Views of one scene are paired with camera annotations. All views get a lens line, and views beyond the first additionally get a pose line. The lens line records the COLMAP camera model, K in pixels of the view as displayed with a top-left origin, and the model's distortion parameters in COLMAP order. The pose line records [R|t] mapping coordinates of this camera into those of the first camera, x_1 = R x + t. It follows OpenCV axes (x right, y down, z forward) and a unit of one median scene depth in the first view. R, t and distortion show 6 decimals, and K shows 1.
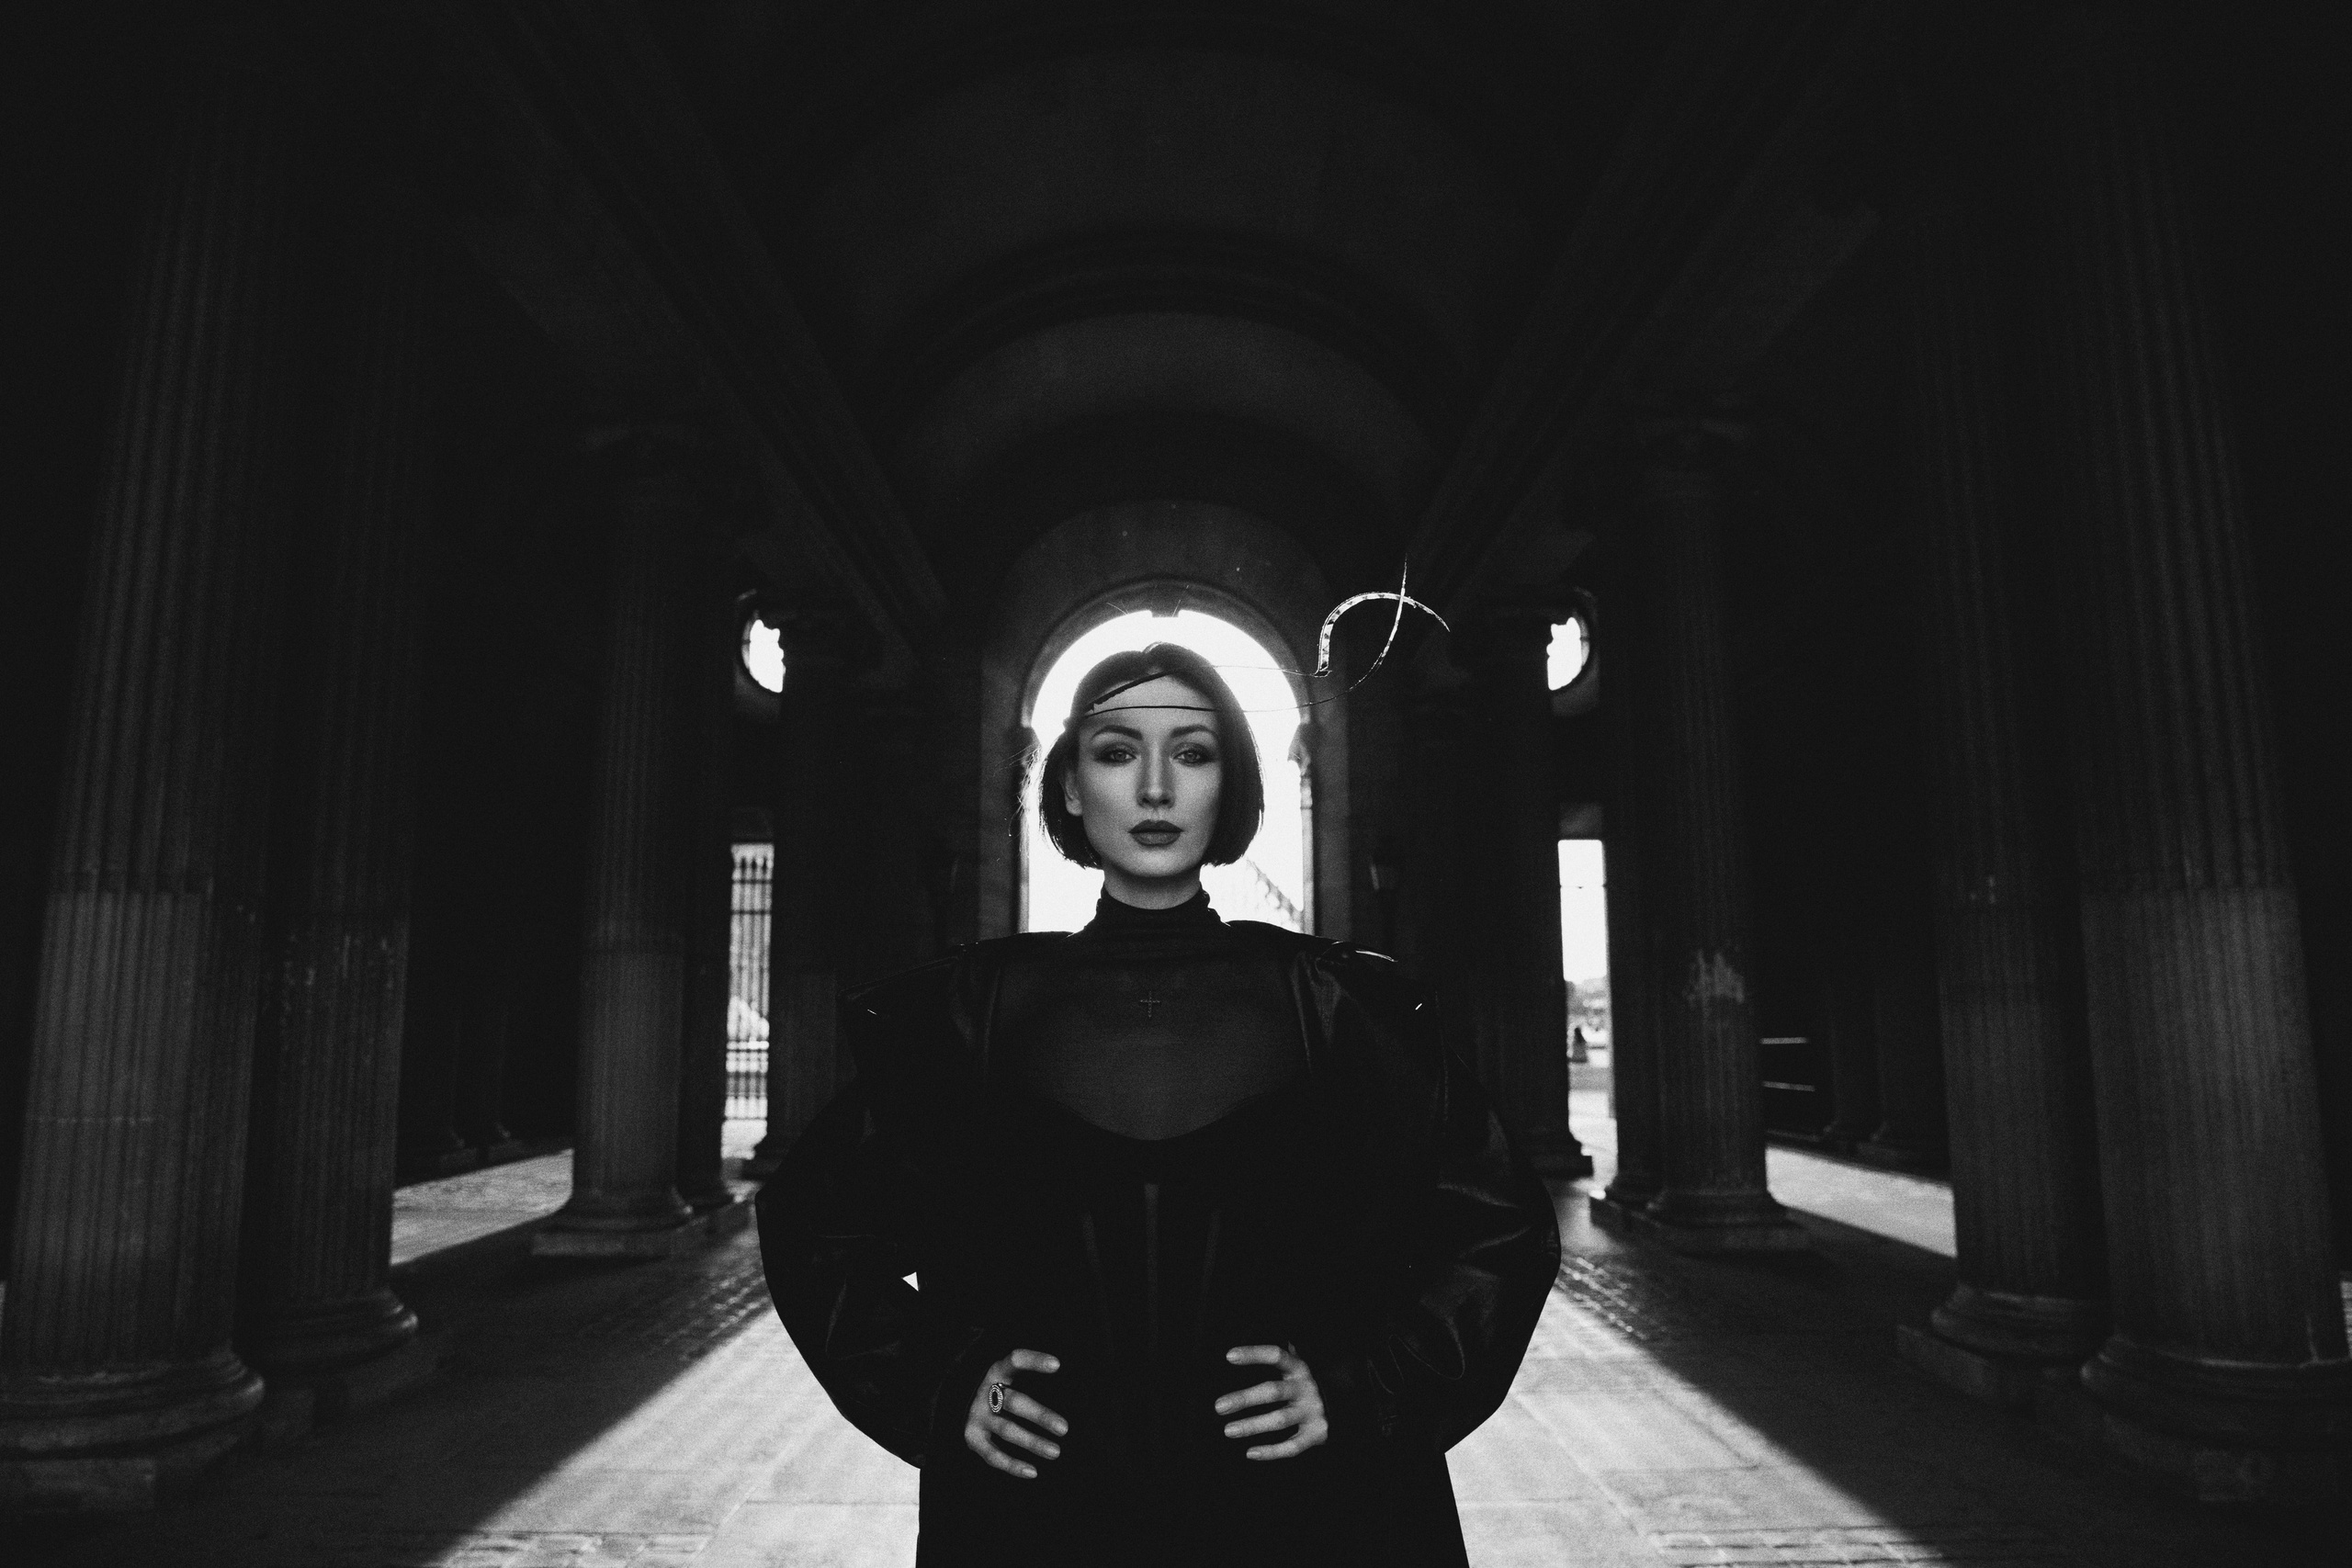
lens RADIAL K [[1653.2, 0, 1176.0], [0, 1653.2, 784.0], [0, 0, 1]] dist [-0.077947, 0.065237]
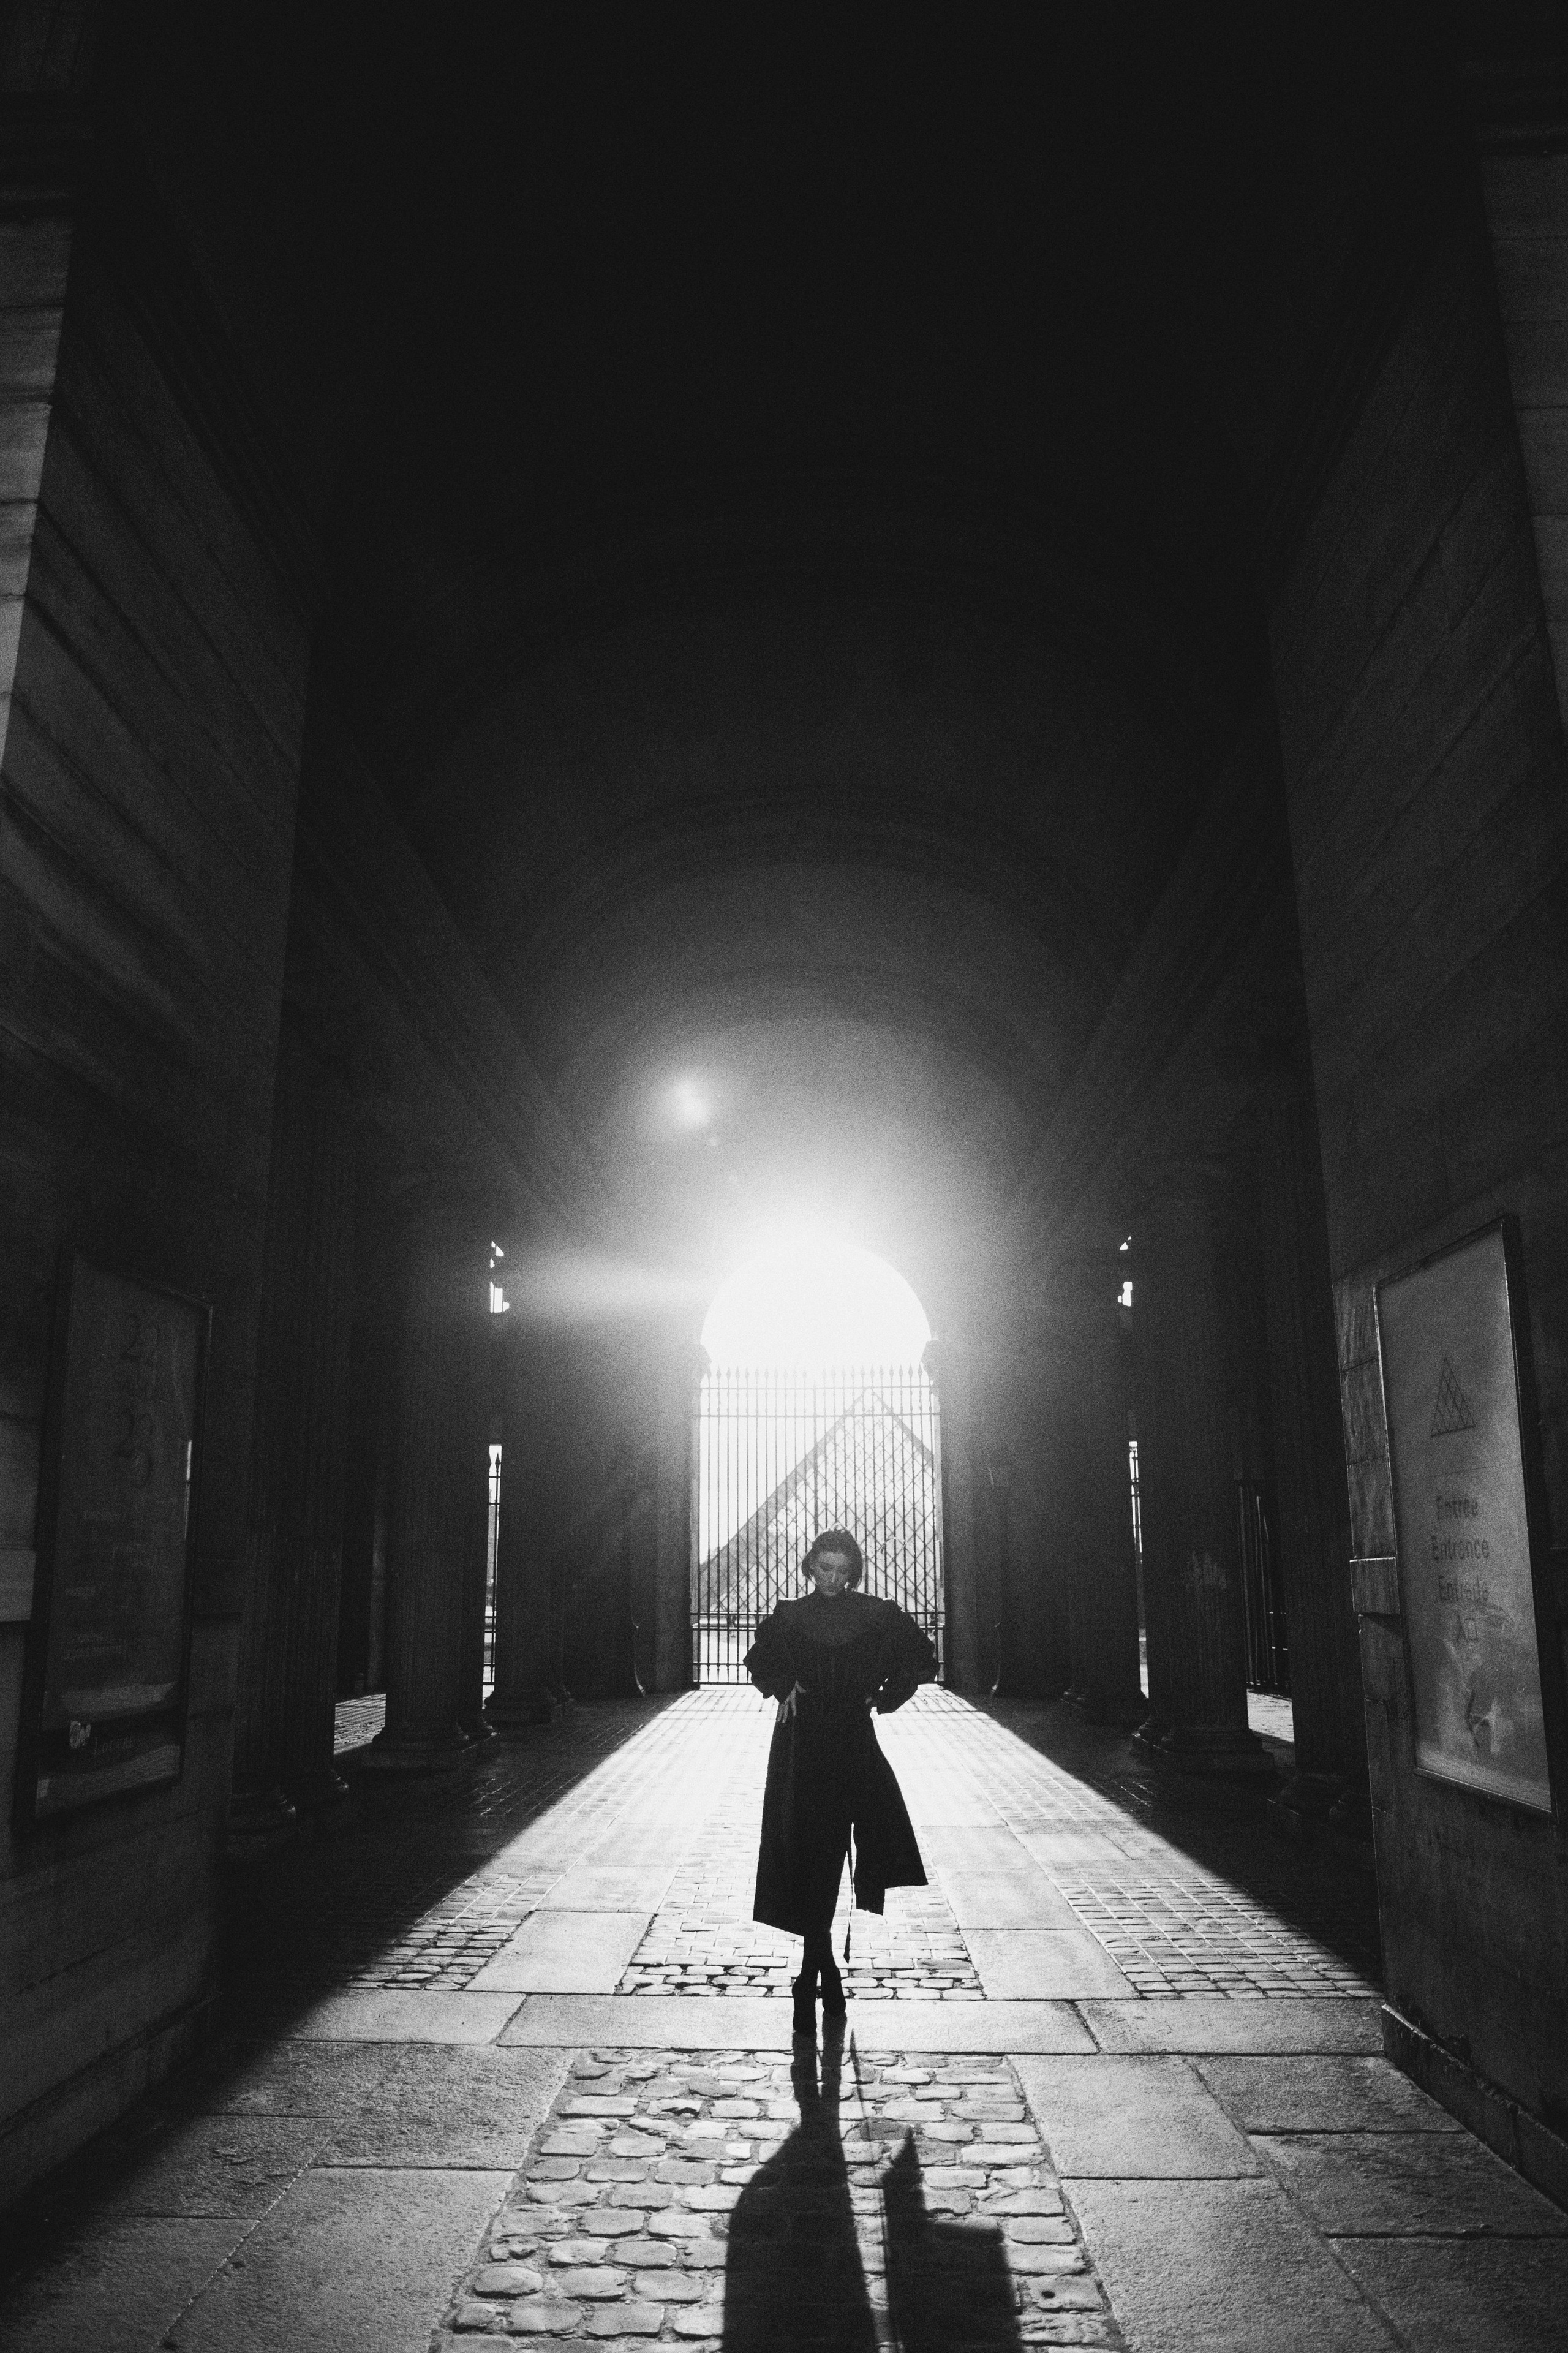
lens RADIAL K [[1653.9, 0, 747.5], [0, 1653.9, 1215.7], [0, 0, 1]] dist [-0.077947, 0.065237]
pose [[0.998720, -0.008049, -0.049943, 0.025299], [0.003801, 0.996410, -0.084578, -0.111270], [0.050445, 0.084280, 0.995164, -0.723200]]
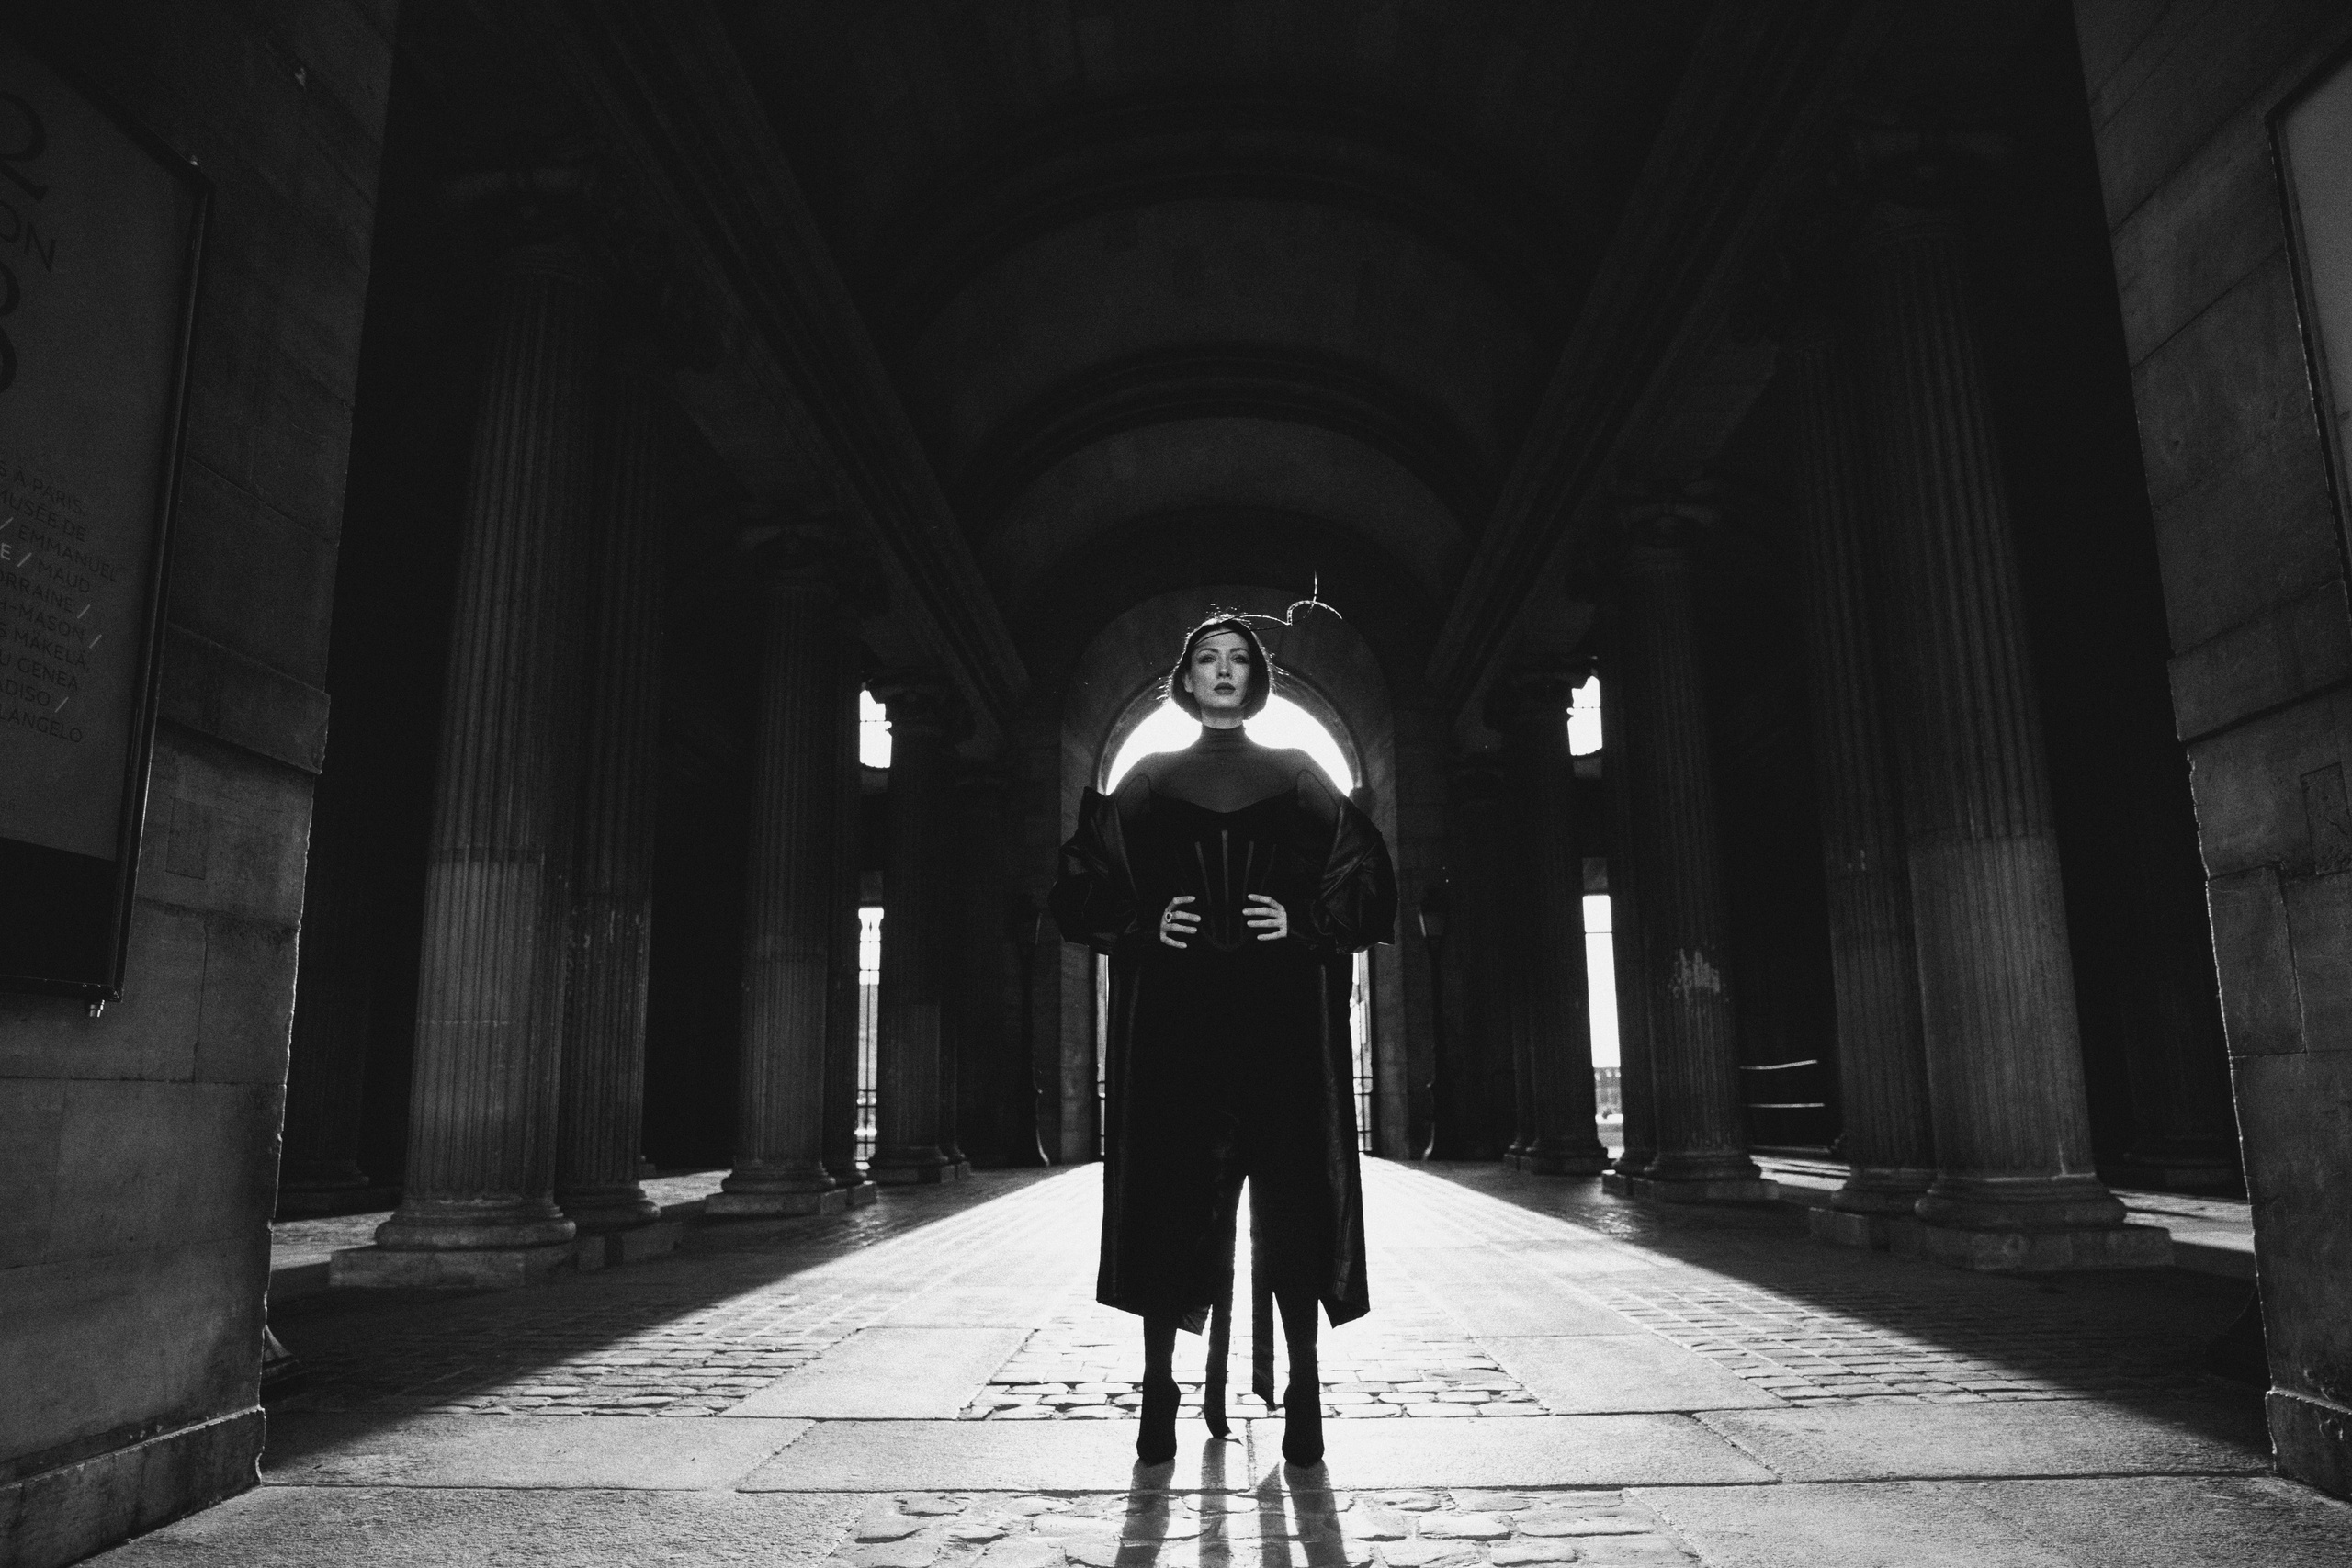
lens RADIAL K [[1638.0, 0, 1201.8], [0, 1638.0, 783.1], [0, 0, 1]] dist [-0.060368, 0.001355]
pose [[0.999638, -0.014256, -0.022811, 0.001751], [0.013017, 0.998481, -0.053545, 0.068872], [0.023540, 0.053229, 0.998305, -0.327697]]
